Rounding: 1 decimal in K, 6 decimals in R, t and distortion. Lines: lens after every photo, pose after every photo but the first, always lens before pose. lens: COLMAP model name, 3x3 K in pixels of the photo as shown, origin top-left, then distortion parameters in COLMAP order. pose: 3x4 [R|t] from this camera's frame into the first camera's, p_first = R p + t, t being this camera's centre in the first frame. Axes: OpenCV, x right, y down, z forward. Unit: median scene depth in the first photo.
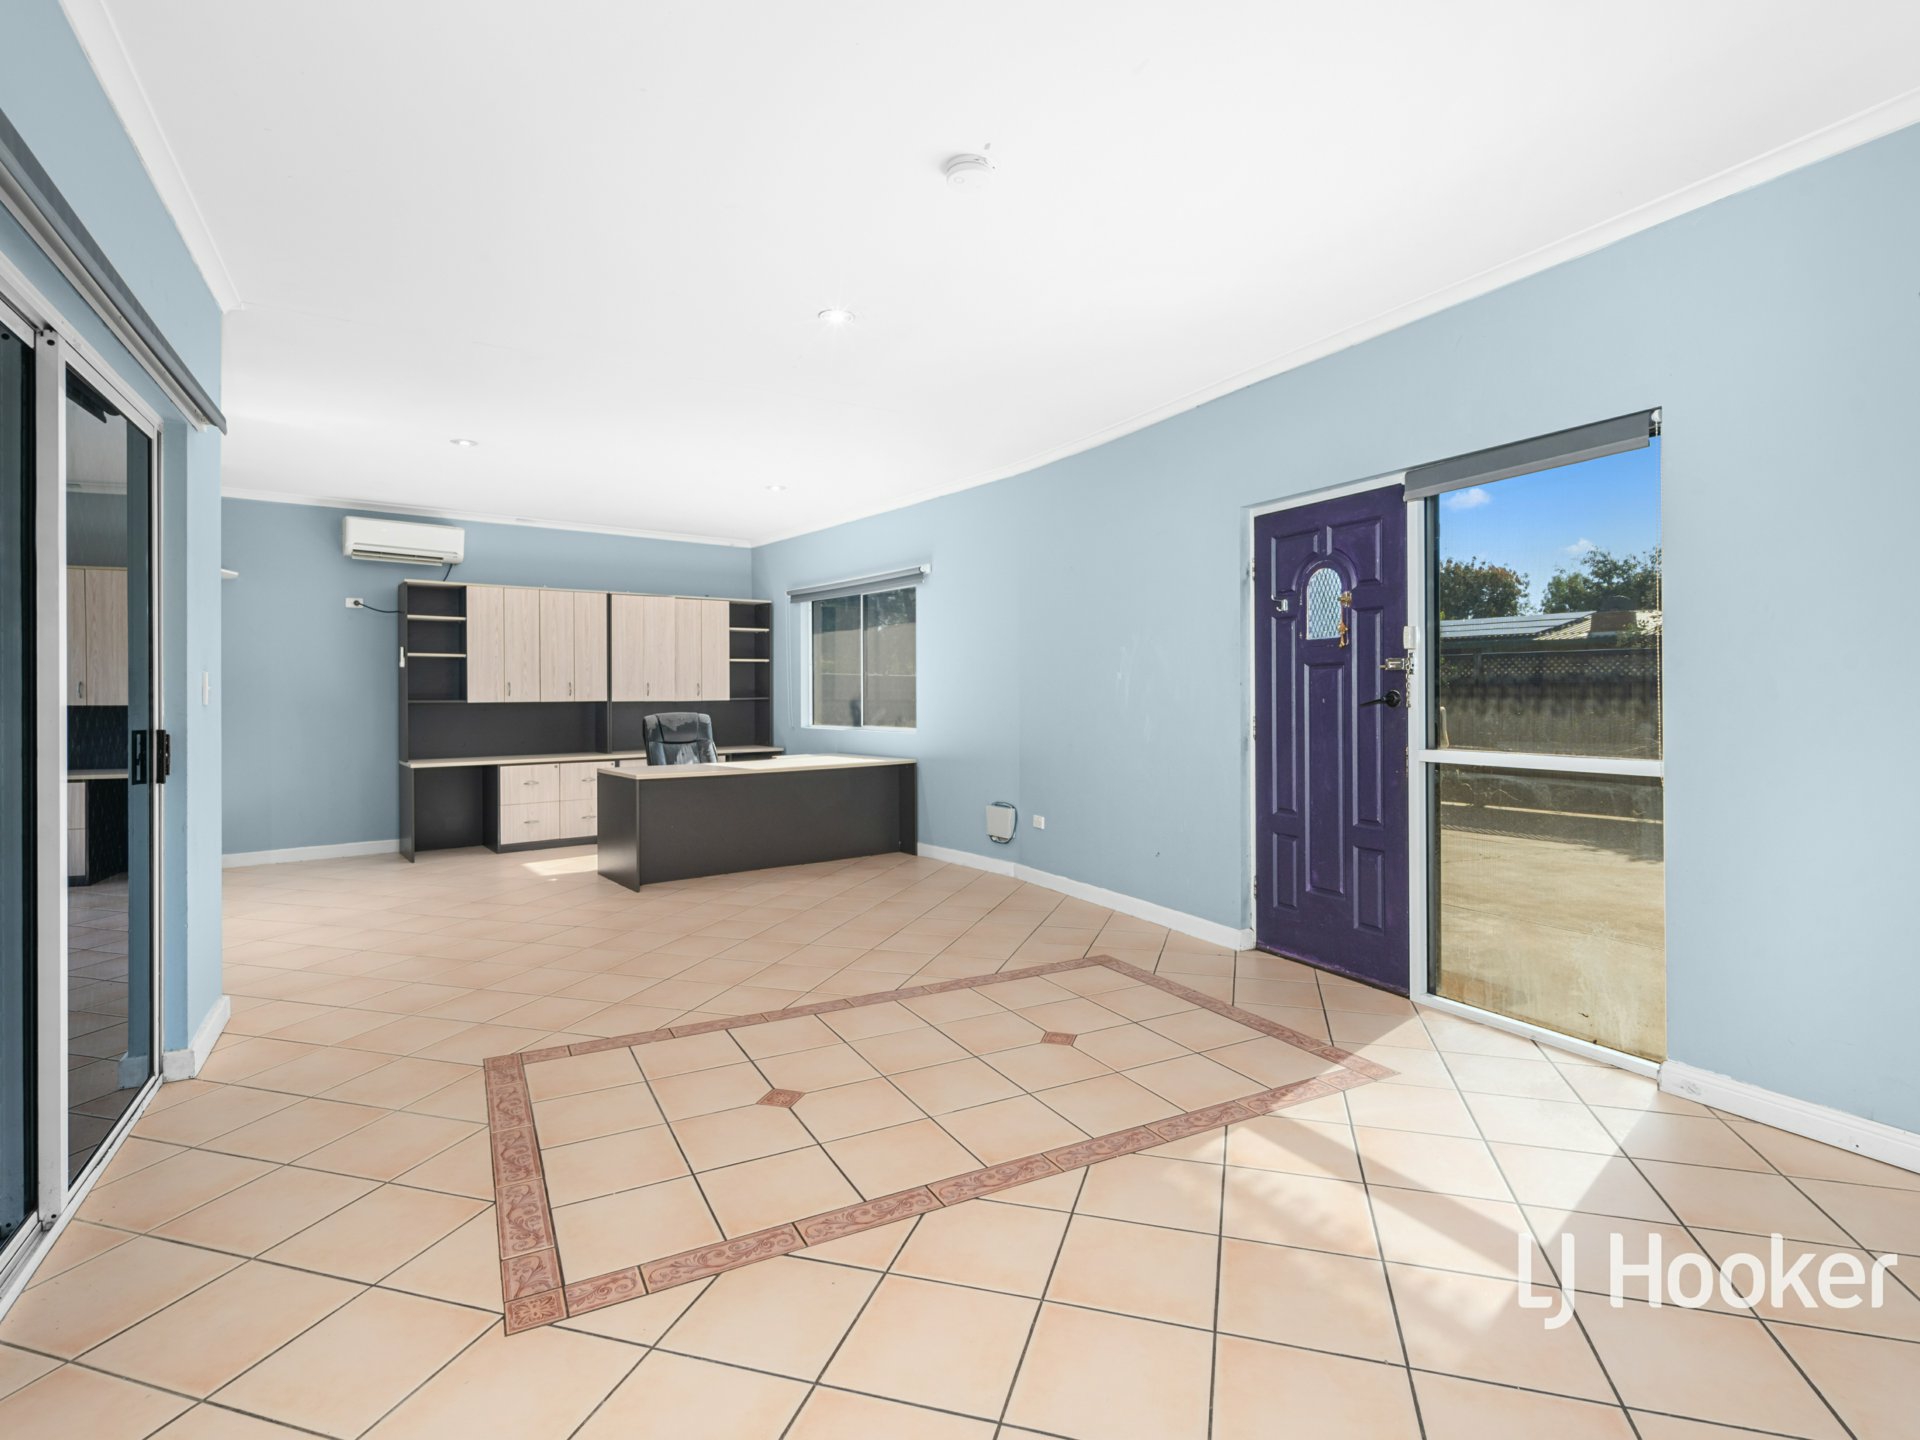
lens RADIAL K [[964.5, 0, 964.1], [0, 964.5, 692.0], [0, 0, 1]] dist [0.009248, 0.000233]
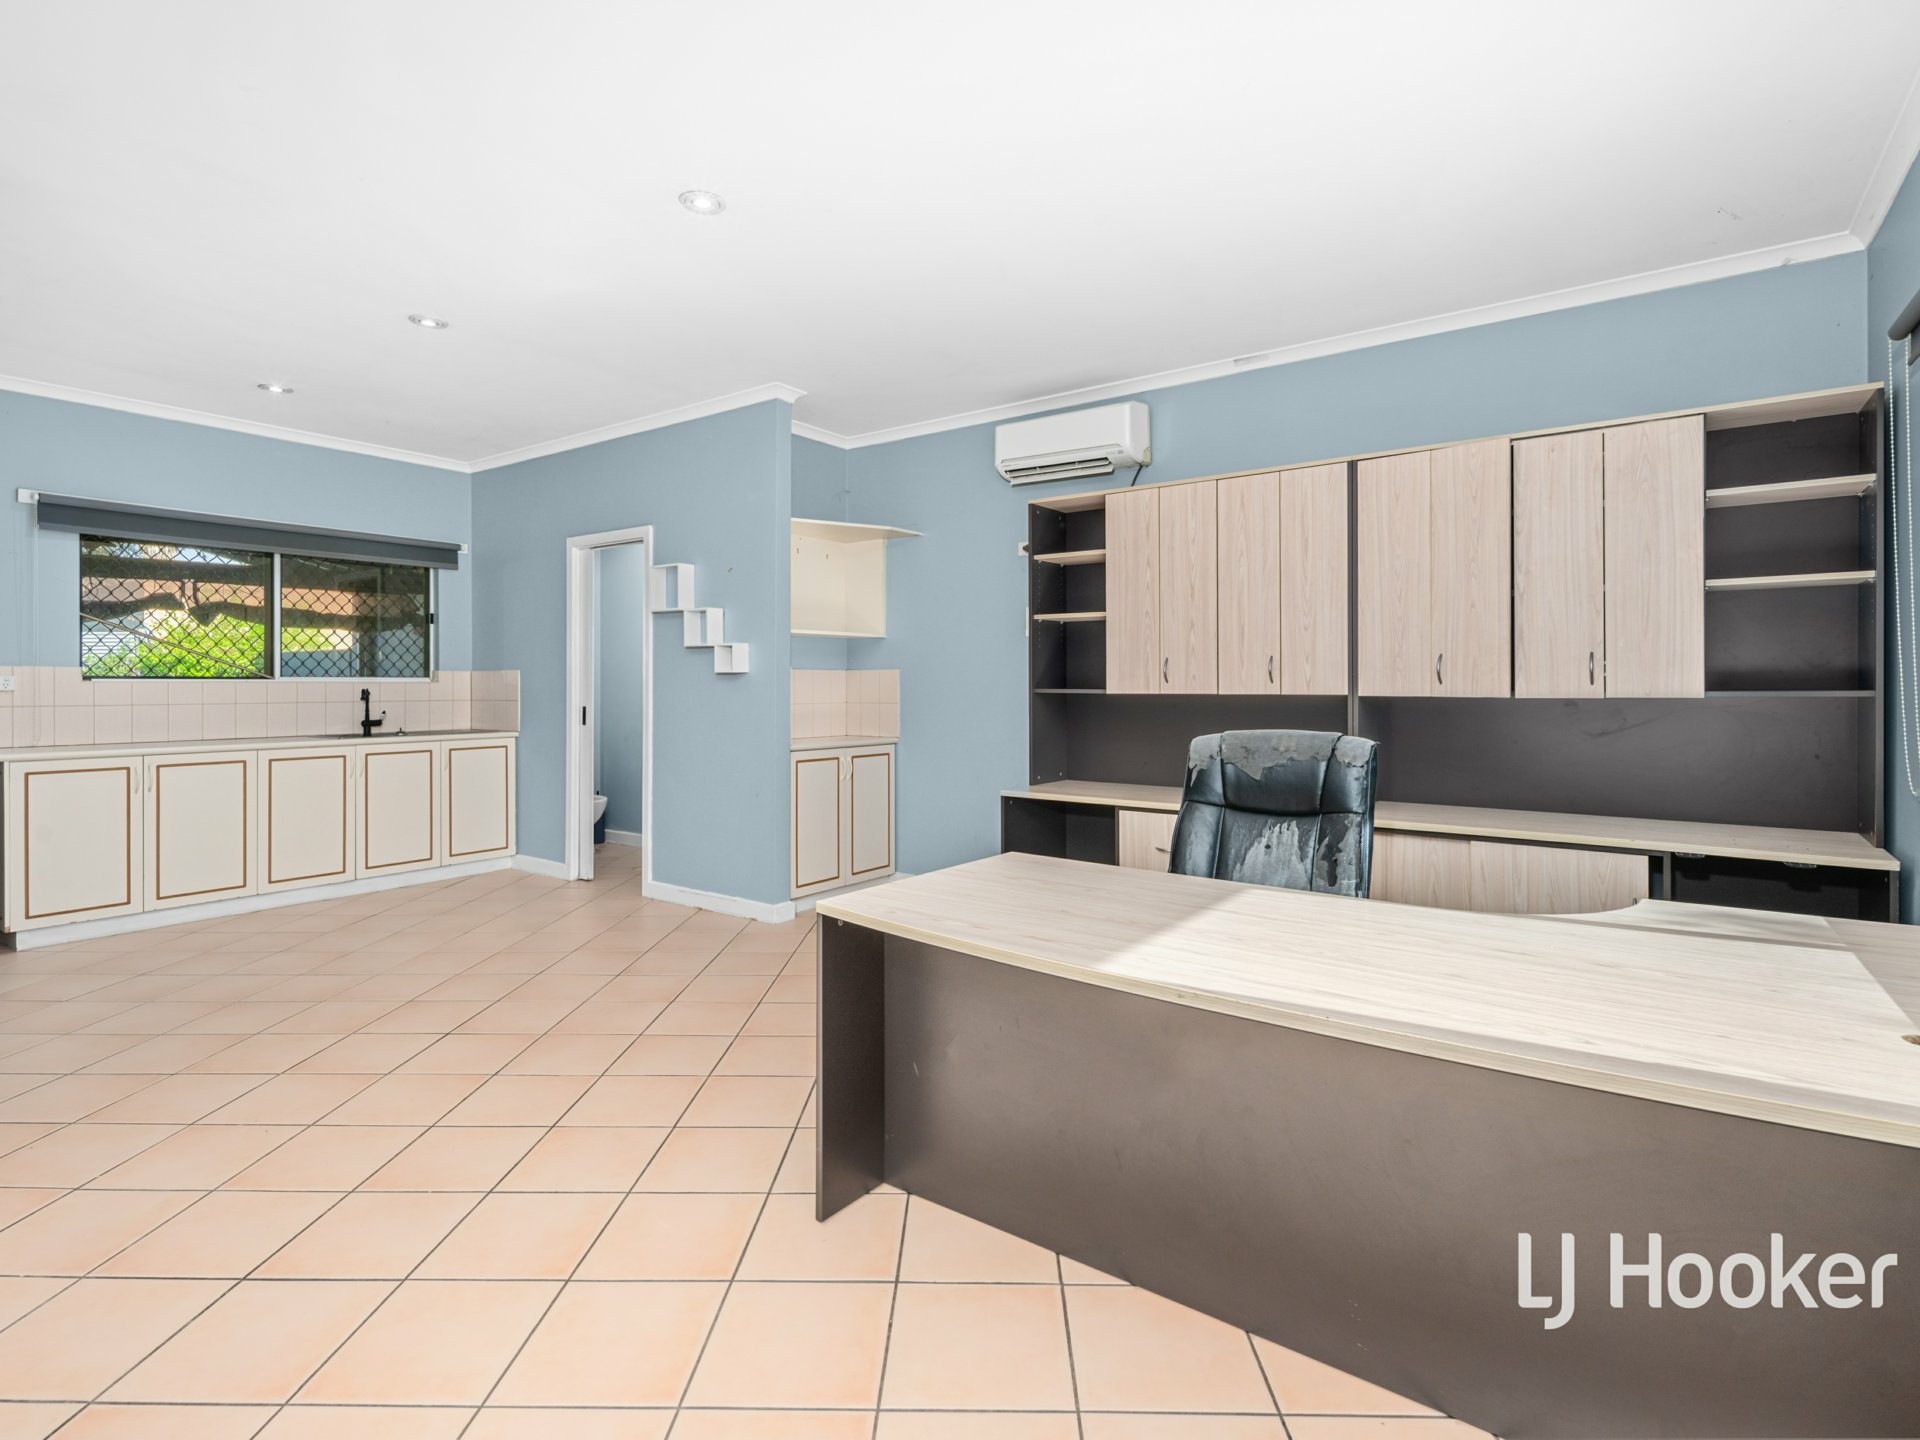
lens RADIAL K [[964.5, 0, 964.1], [0, 964.5, 692.0], [0, 0, 1]] dist [0.009248, 0.000233]
pose [[0.289310, 0.008379, -0.957199, 0.022408], [-0.004284, 0.999963, 0.007459, 0.005719], [0.957226, 0.001943, 0.289335, 0.746773]]
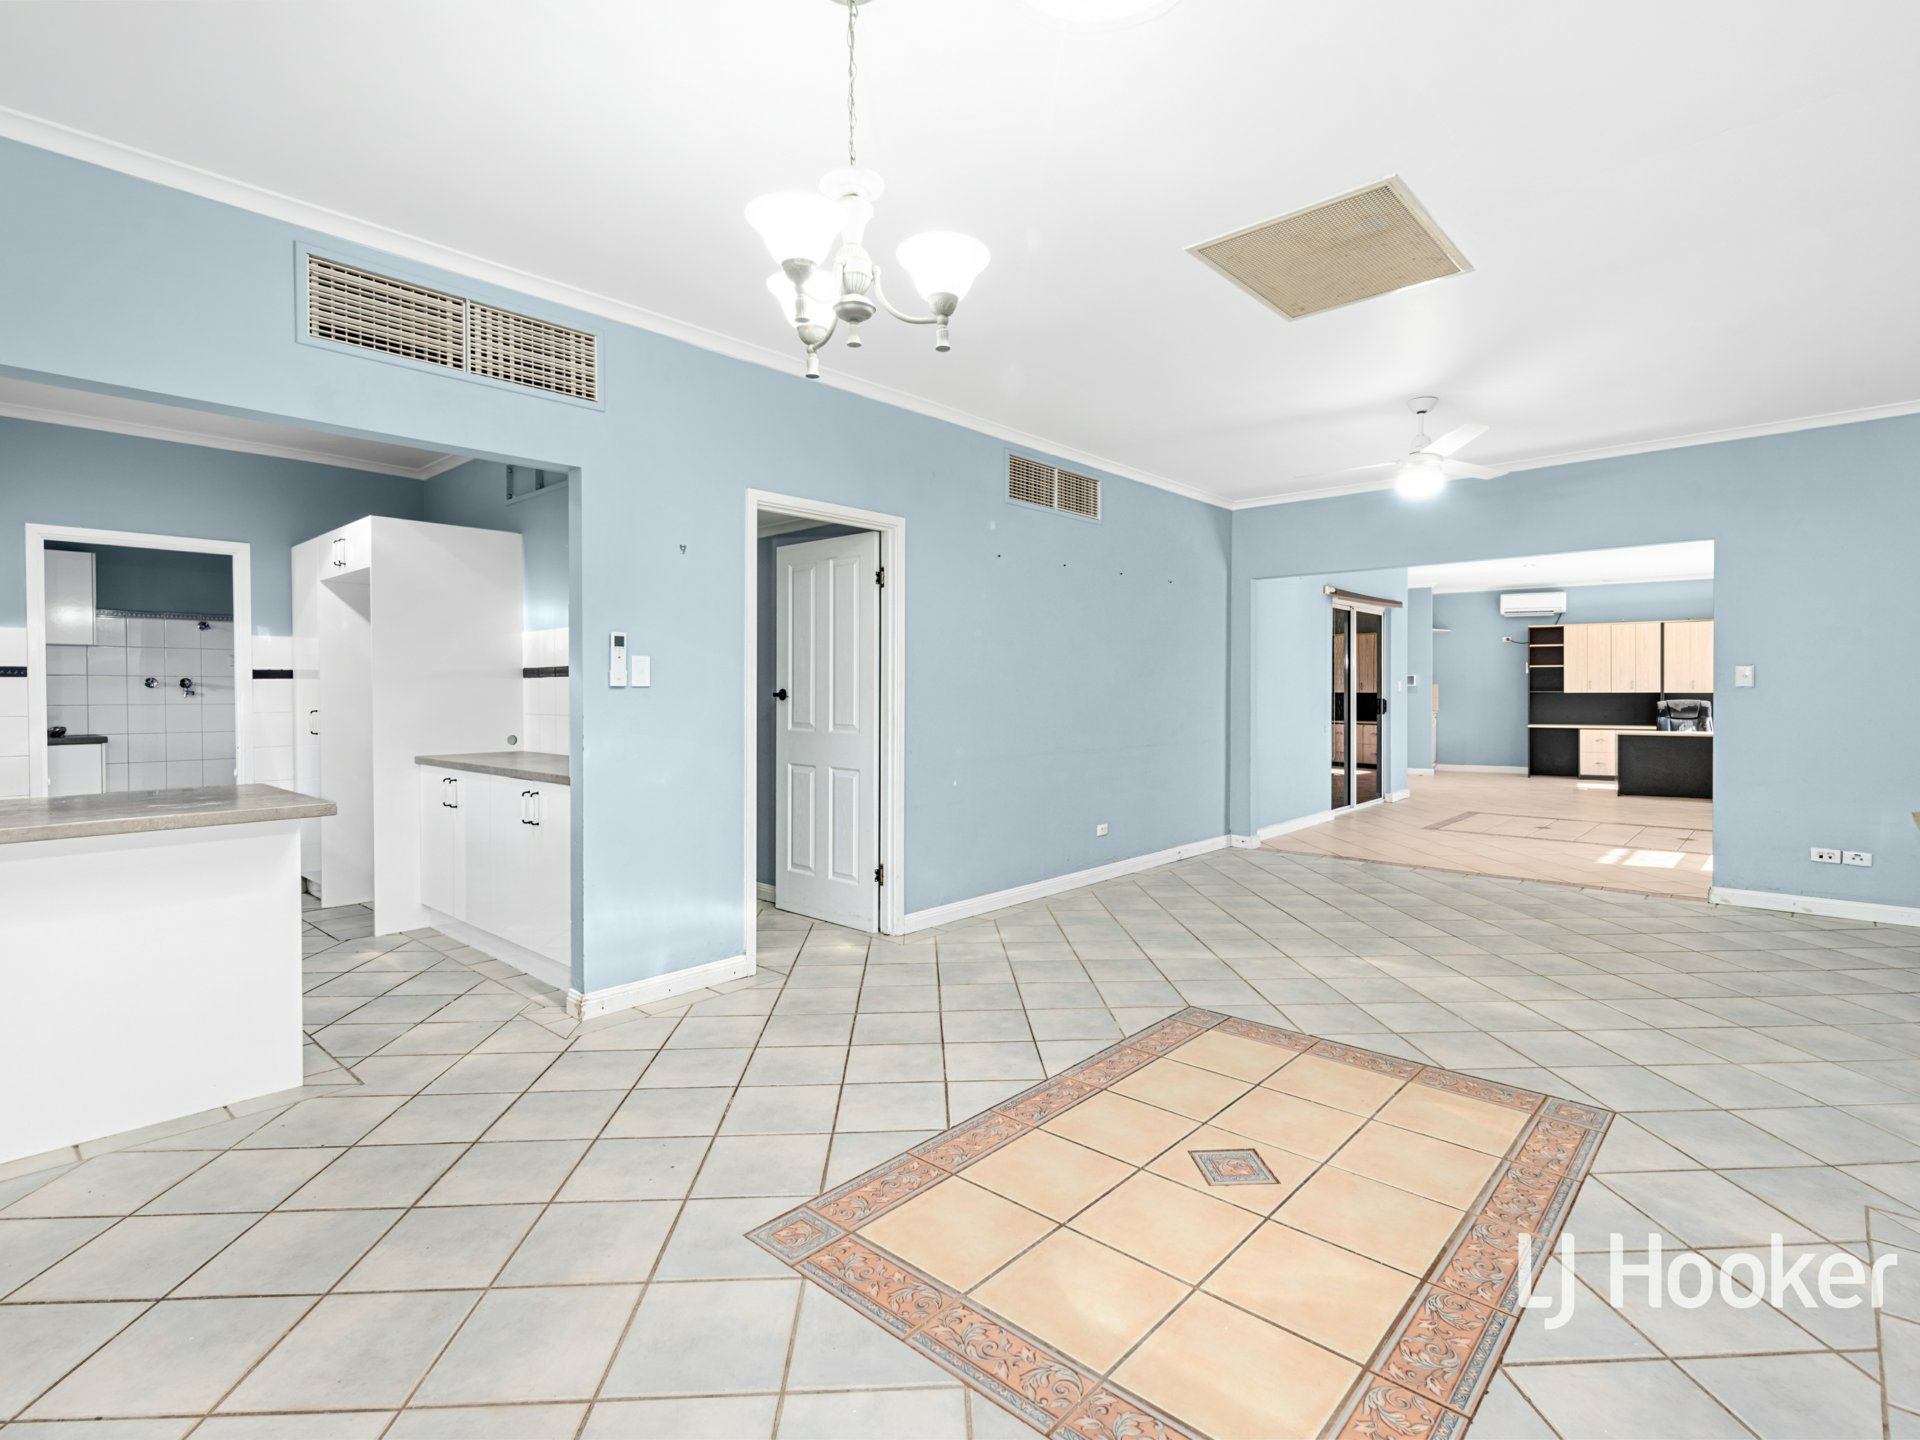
lens RADIAL K [[964.5, 0, 964.1], [0, 964.5, 692.0], [0, 0, 1]] dist [0.009248, 0.000233]
pose [[0.354841, 0.008425, -0.934889, 0.747771], [0.003757, 0.999938, 0.010437, -0.012518], [0.934919, -0.007216, 0.354787, -0.649323]]
